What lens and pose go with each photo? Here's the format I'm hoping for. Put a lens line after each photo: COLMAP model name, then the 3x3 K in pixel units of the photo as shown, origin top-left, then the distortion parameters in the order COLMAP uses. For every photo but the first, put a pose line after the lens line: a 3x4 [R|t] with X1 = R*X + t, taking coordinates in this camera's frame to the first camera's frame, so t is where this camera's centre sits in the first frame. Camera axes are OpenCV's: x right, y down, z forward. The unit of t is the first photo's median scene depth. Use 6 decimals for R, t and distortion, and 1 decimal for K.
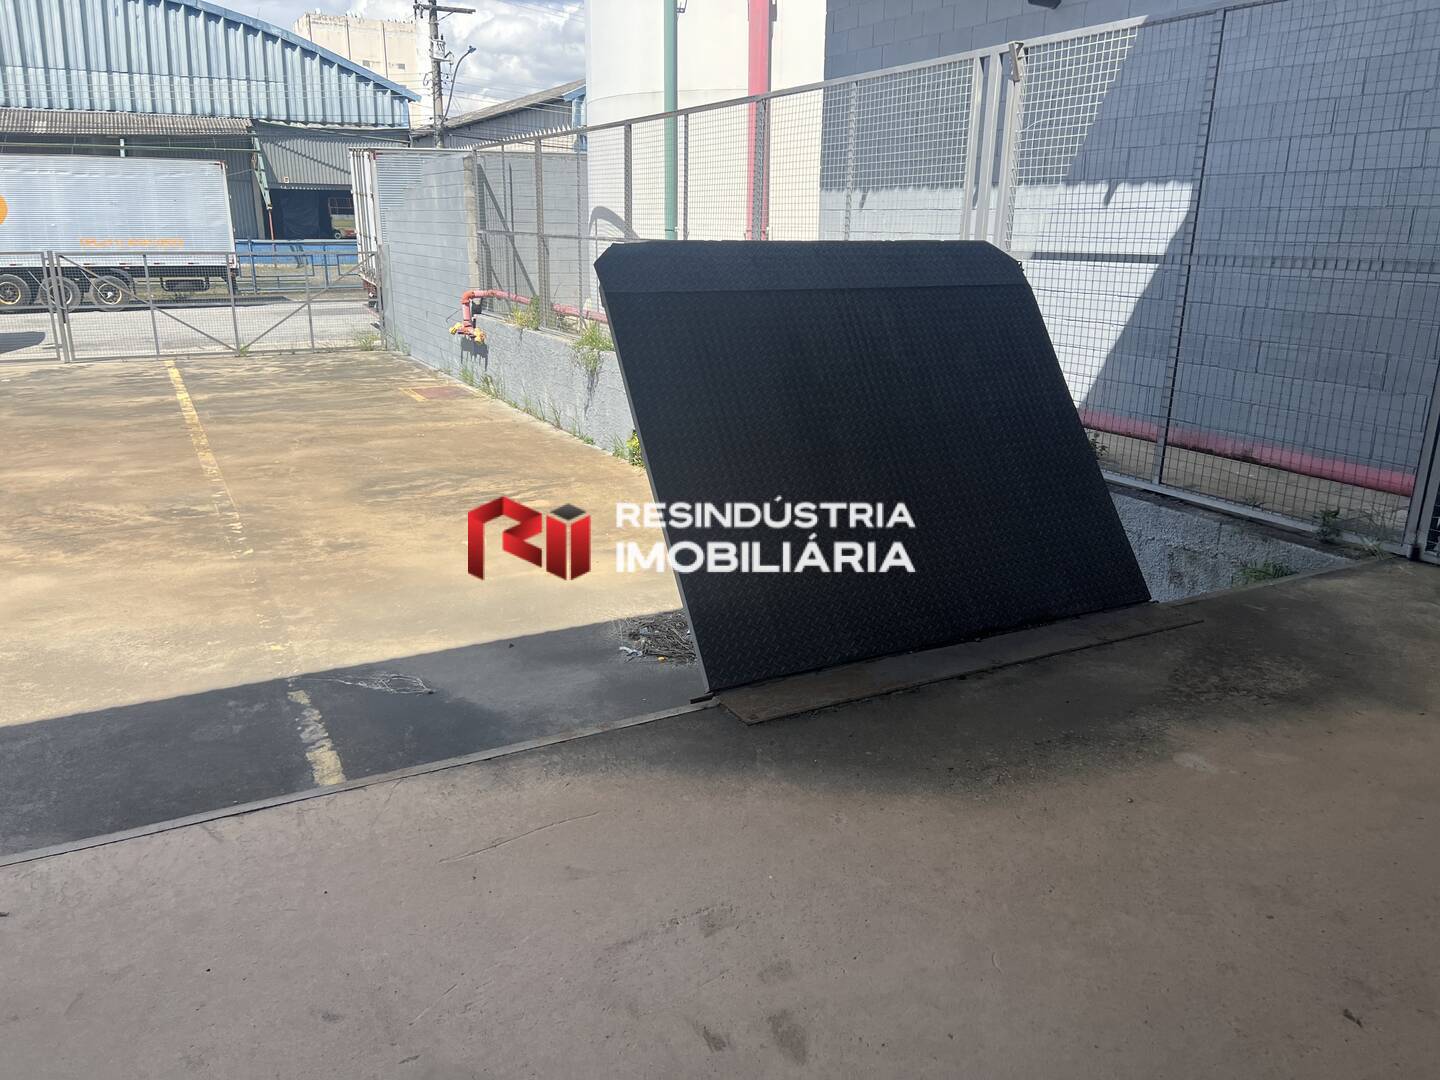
lens RADIAL K [[1081.9, 0, 720.8], [0, 1081.9, 513.3], [0, 0, 1]] dist [0.054792, -0.059327]
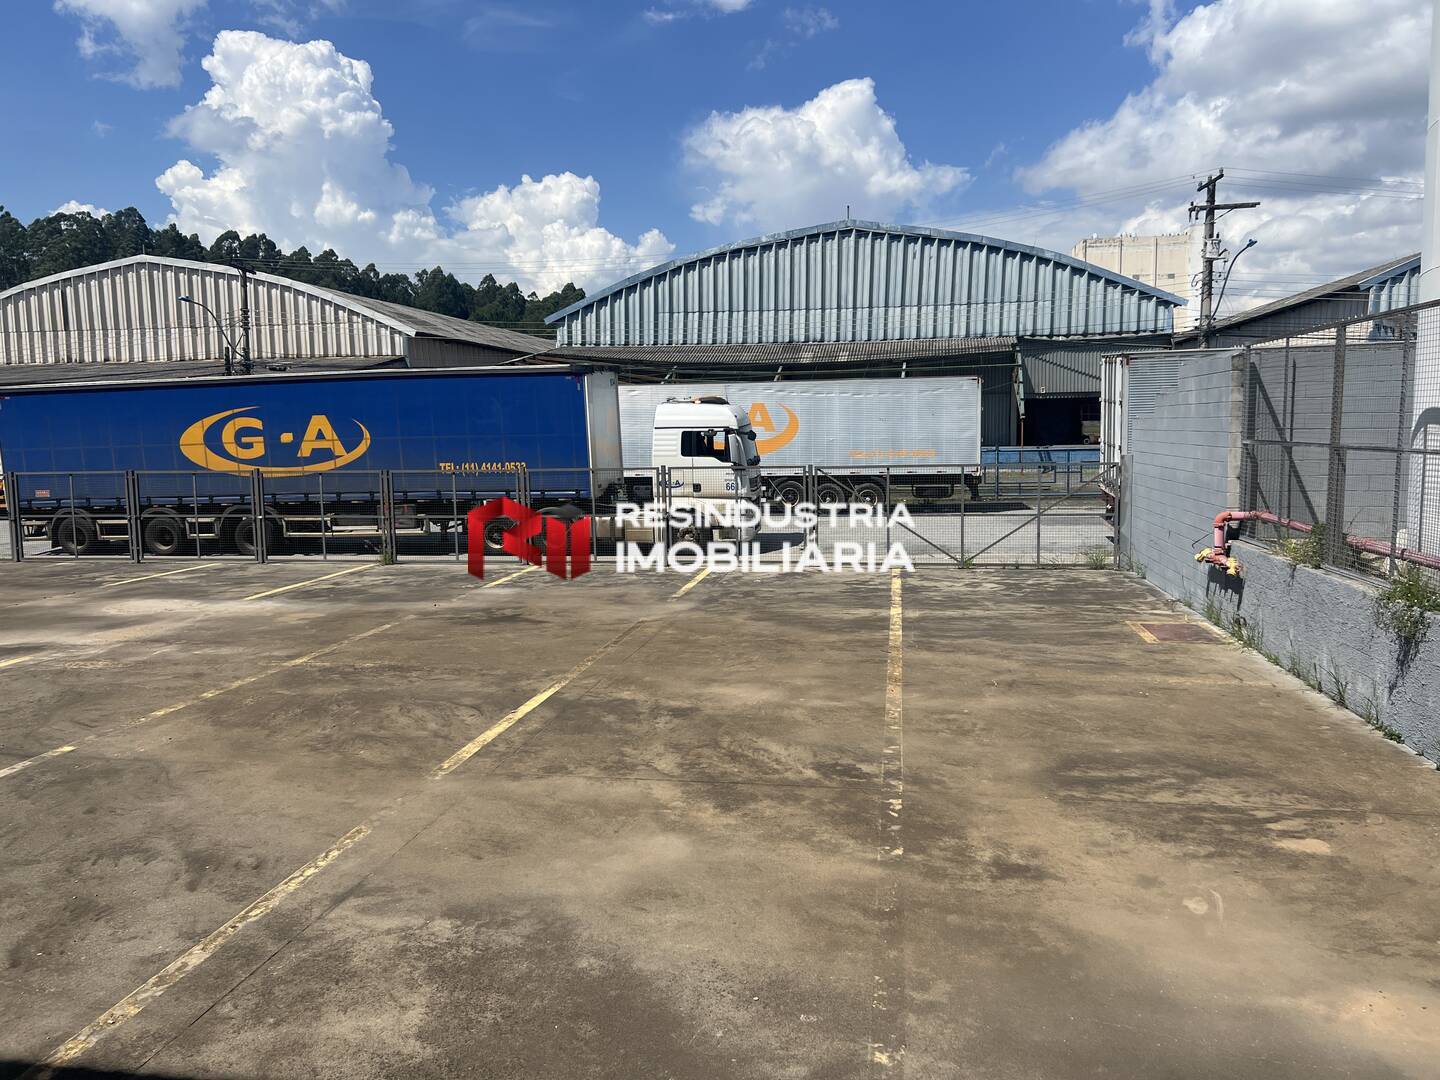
lens RADIAL K [[1081.9, 0, 723.2], [0, 1081.9, 532.9], [0, 0, 1]] dist [0.054792, -0.059327]
pose [[0.794751, 0.041191, -0.605536, -0.033880], [-0.139277, 0.983448, -0.115900, -0.041618], [0.590738, 0.176449, 0.787333, 0.135111]]
